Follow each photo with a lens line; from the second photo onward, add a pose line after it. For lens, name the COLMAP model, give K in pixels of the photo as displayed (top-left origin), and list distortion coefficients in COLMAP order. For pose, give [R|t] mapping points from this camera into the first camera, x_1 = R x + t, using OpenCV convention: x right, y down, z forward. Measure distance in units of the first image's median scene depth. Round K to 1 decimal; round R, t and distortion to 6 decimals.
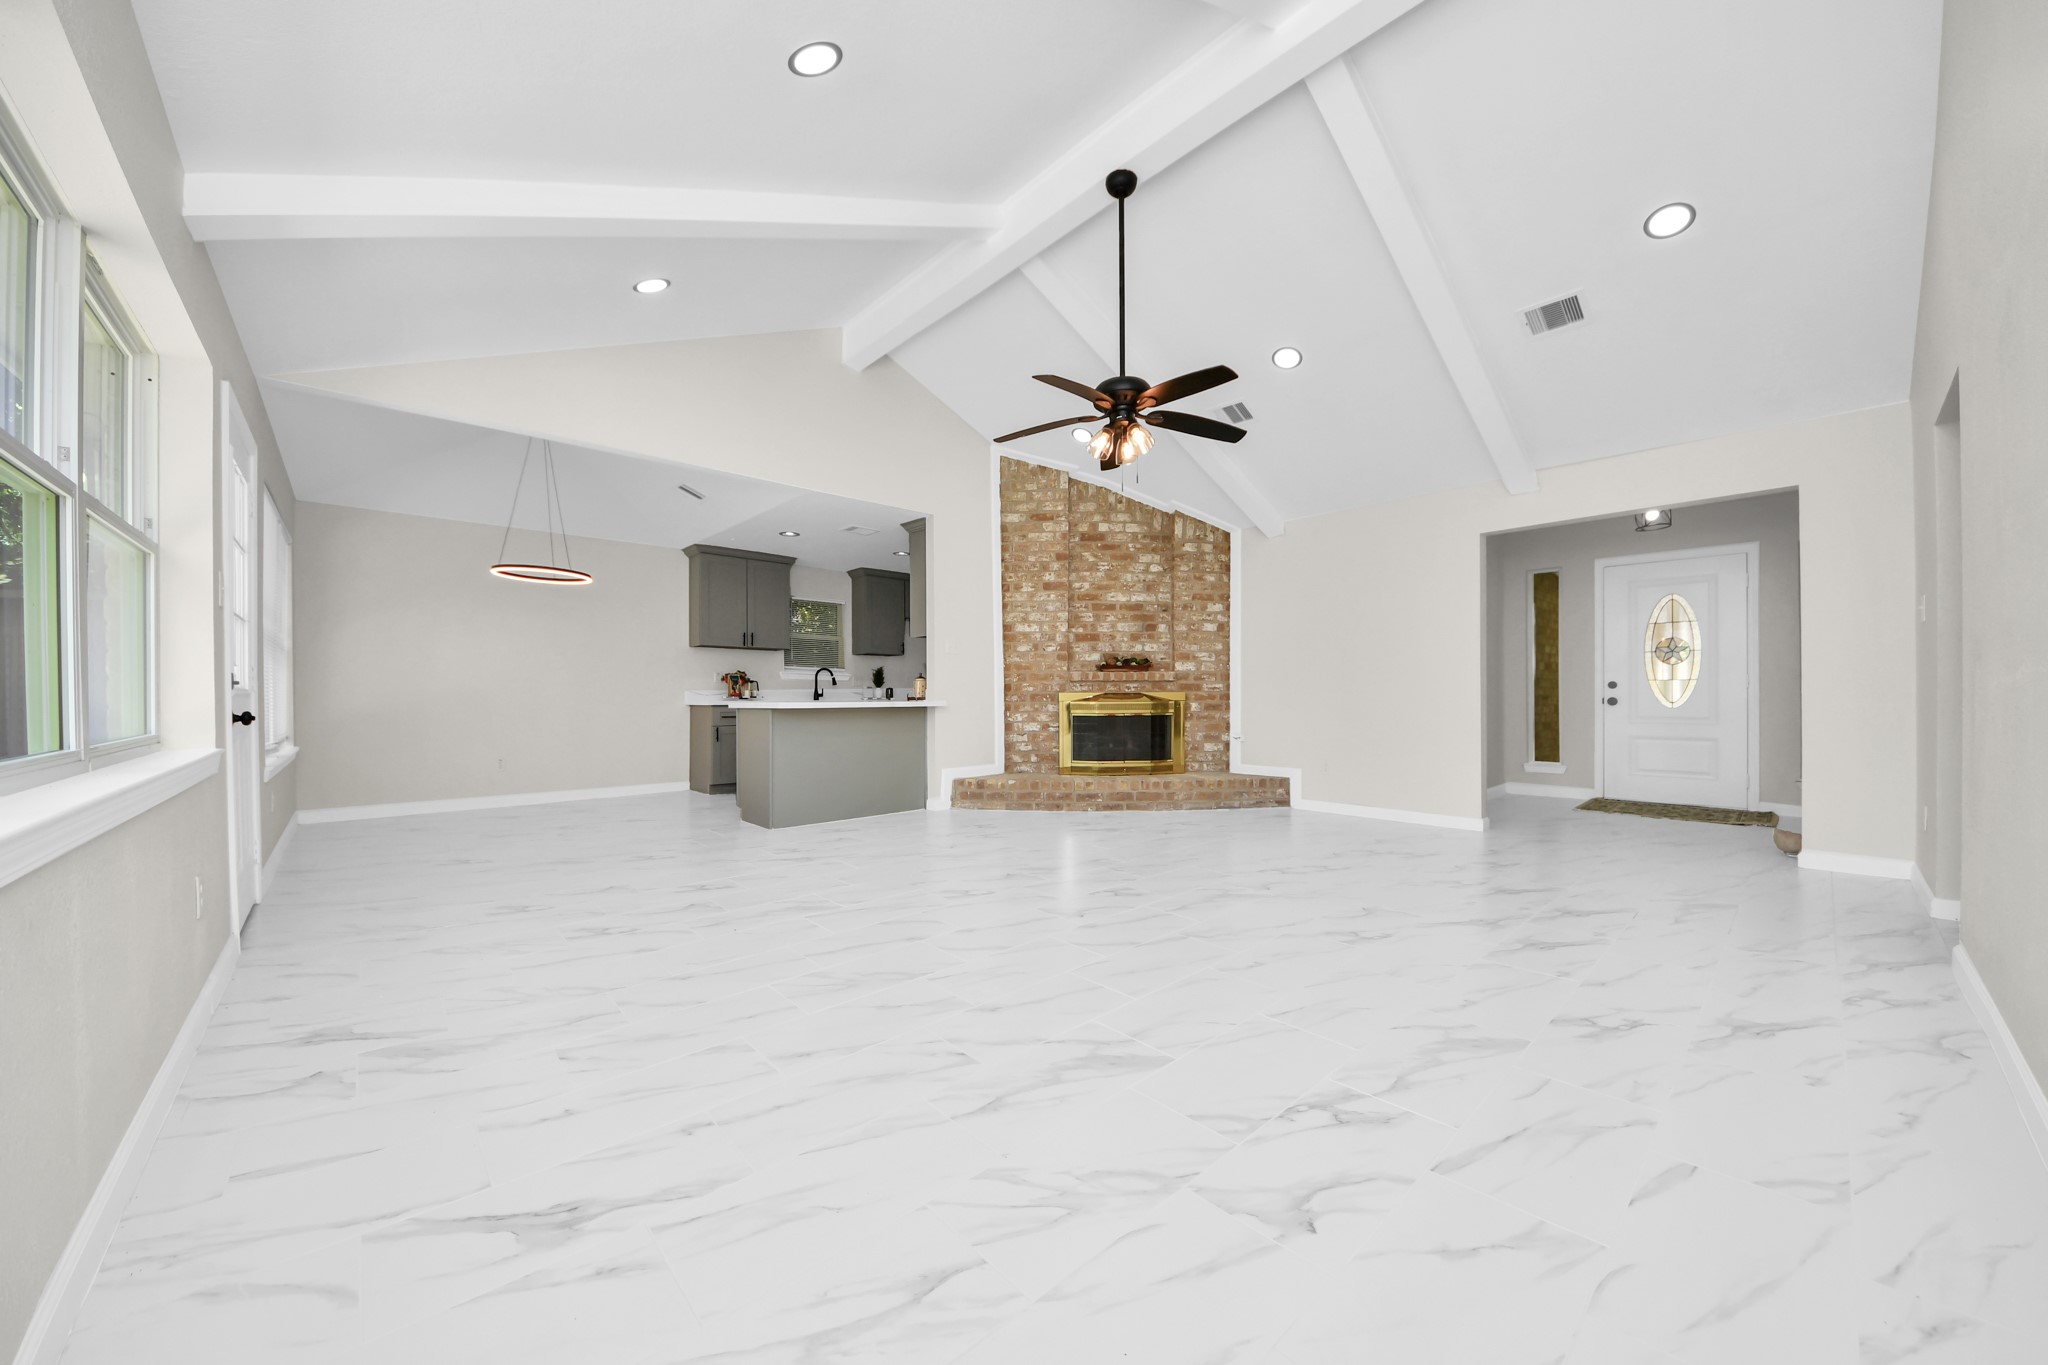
lens RADIAL K [[715.5, 0, 1026.5], [0, 715.5, 695.0], [0, 0, 1]] dist [0.038806, -0.022351]
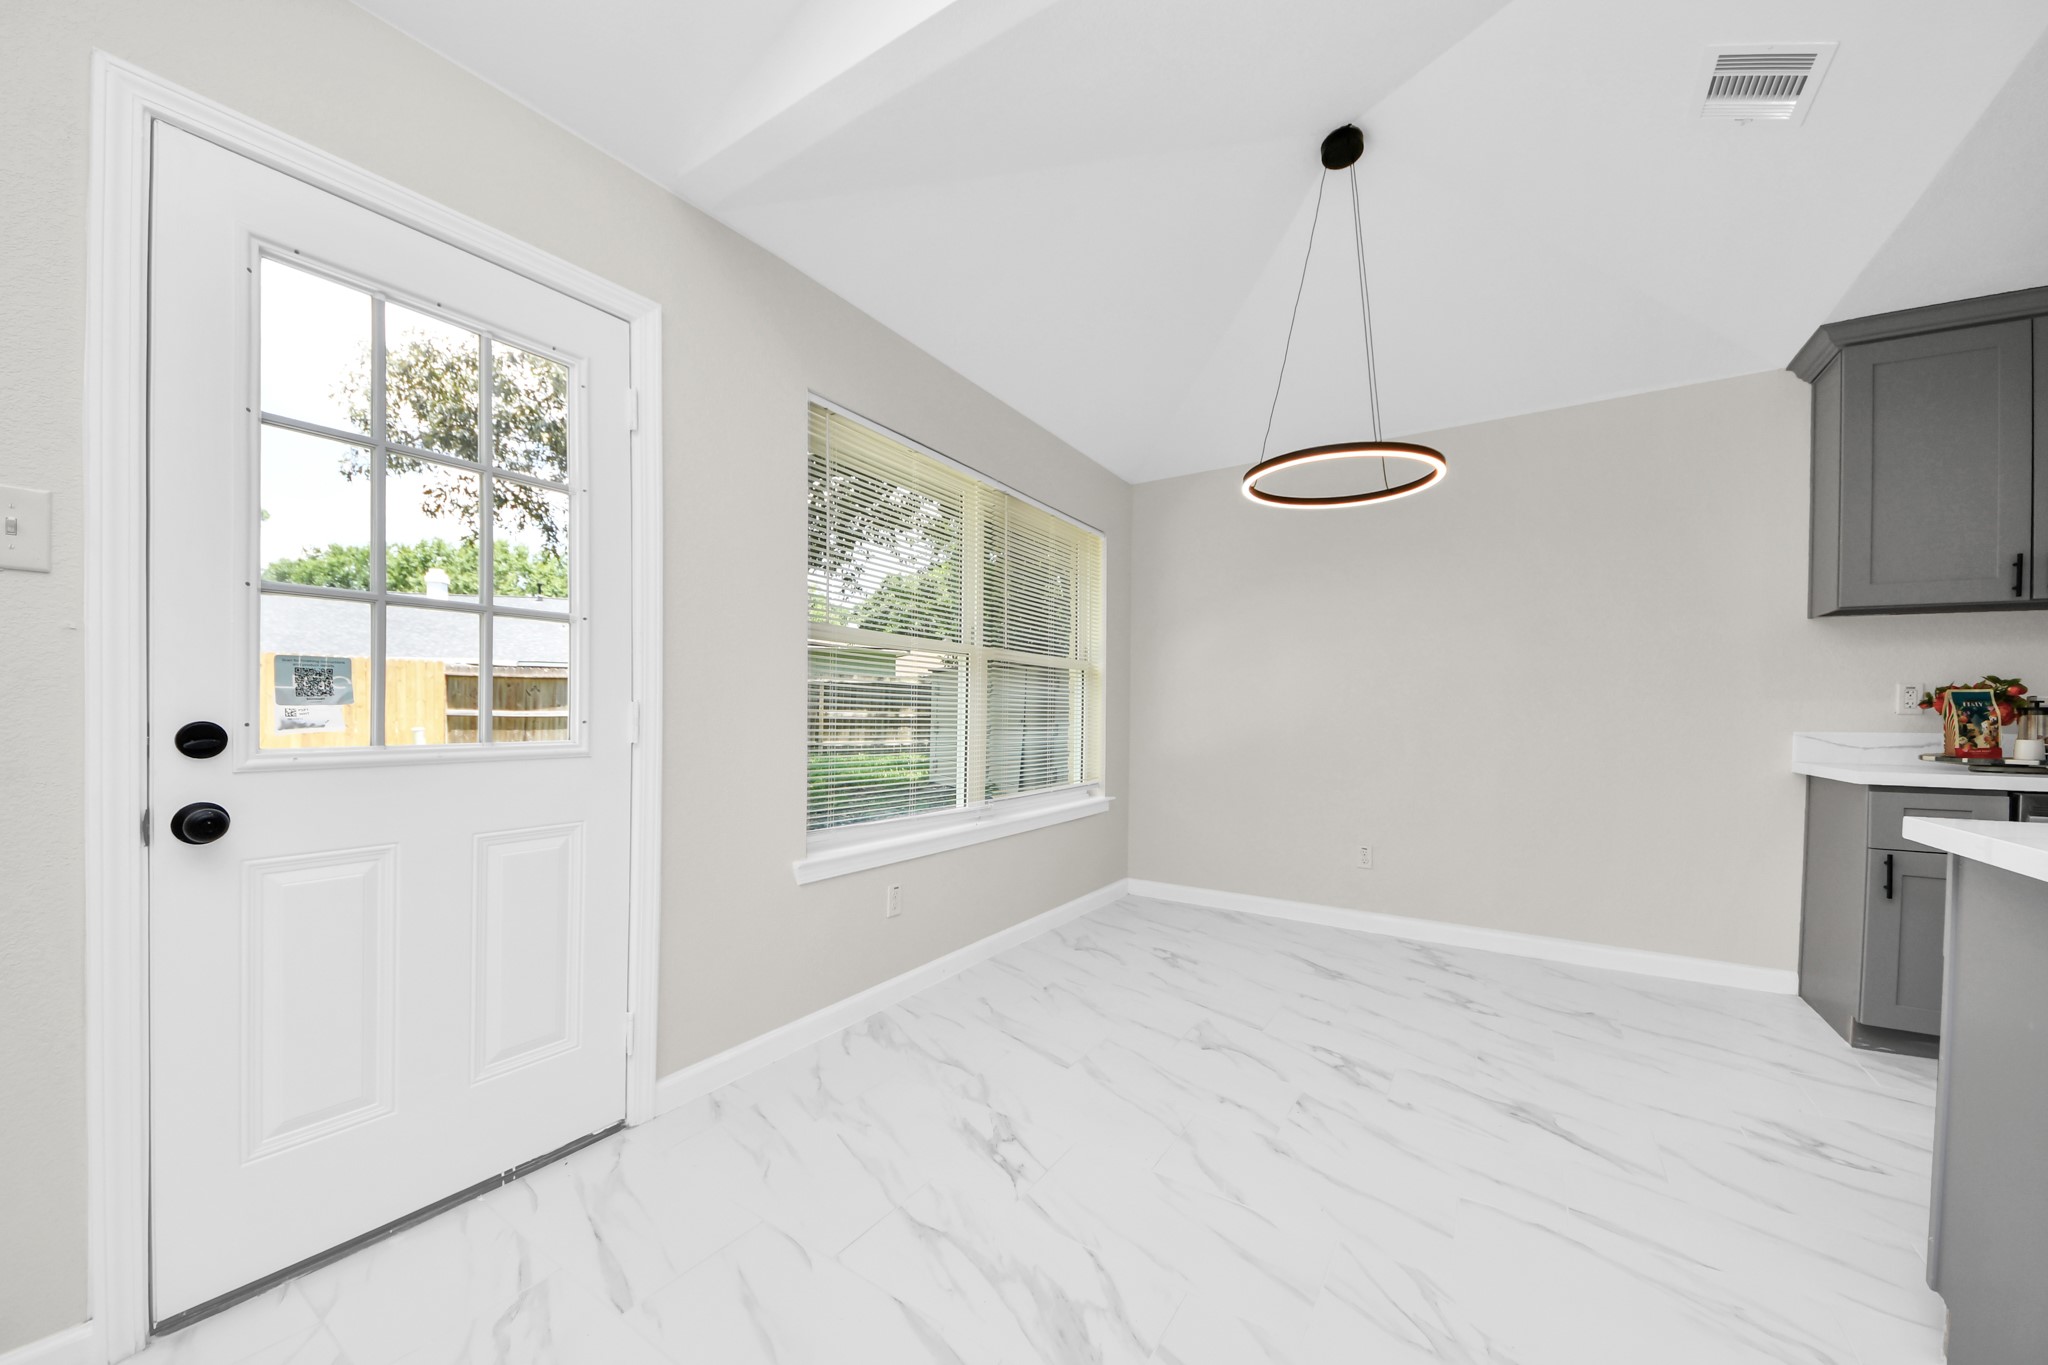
lens RADIAL K [[747.5, 0, 1013.9], [0, 747.5, 718.0], [0, 0, 1]] dist [-0.000017, -0.007344]
pose [[0.237454, 0.026146, -0.971047, -0.222059], [-0.019627, 0.999563, 0.022114, -0.016891], [0.971200, 0.013807, 0.237864, 0.591276]]
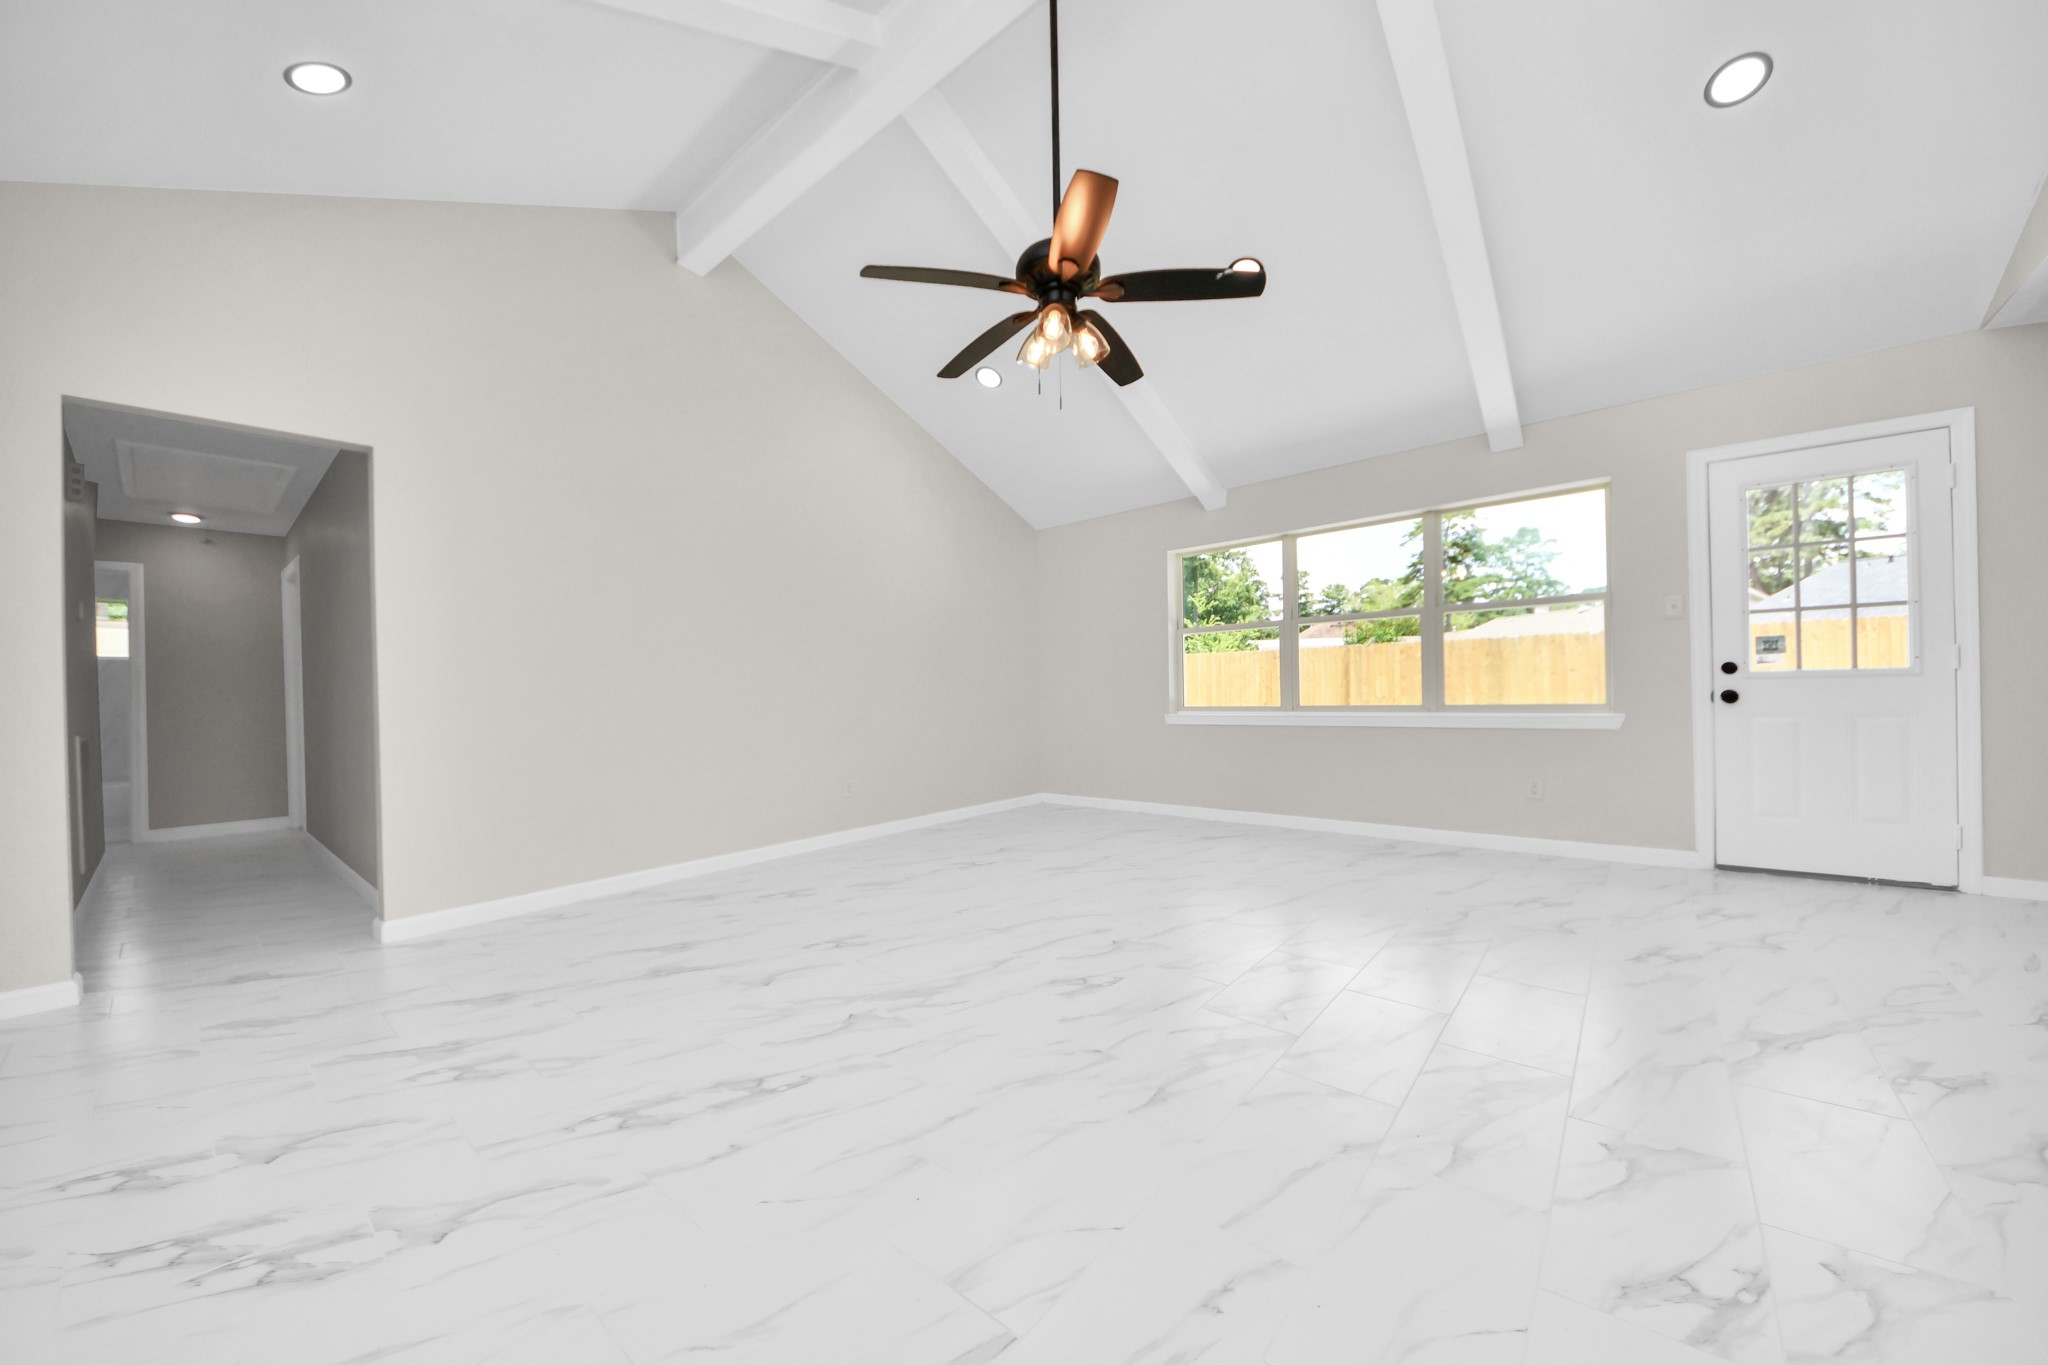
lens RADIAL K [[721.1, 0, 1024.0], [0, 721.1, 682.5], [0, 0, 1]] dist [-0.001009, -0.008916]
pose [[-0.991420, 0.028922, -0.127475, 0.145528], [0.029727, 0.999548, -0.004415, -0.004881], [0.127290, -0.008167, -0.991832, 0.904961]]
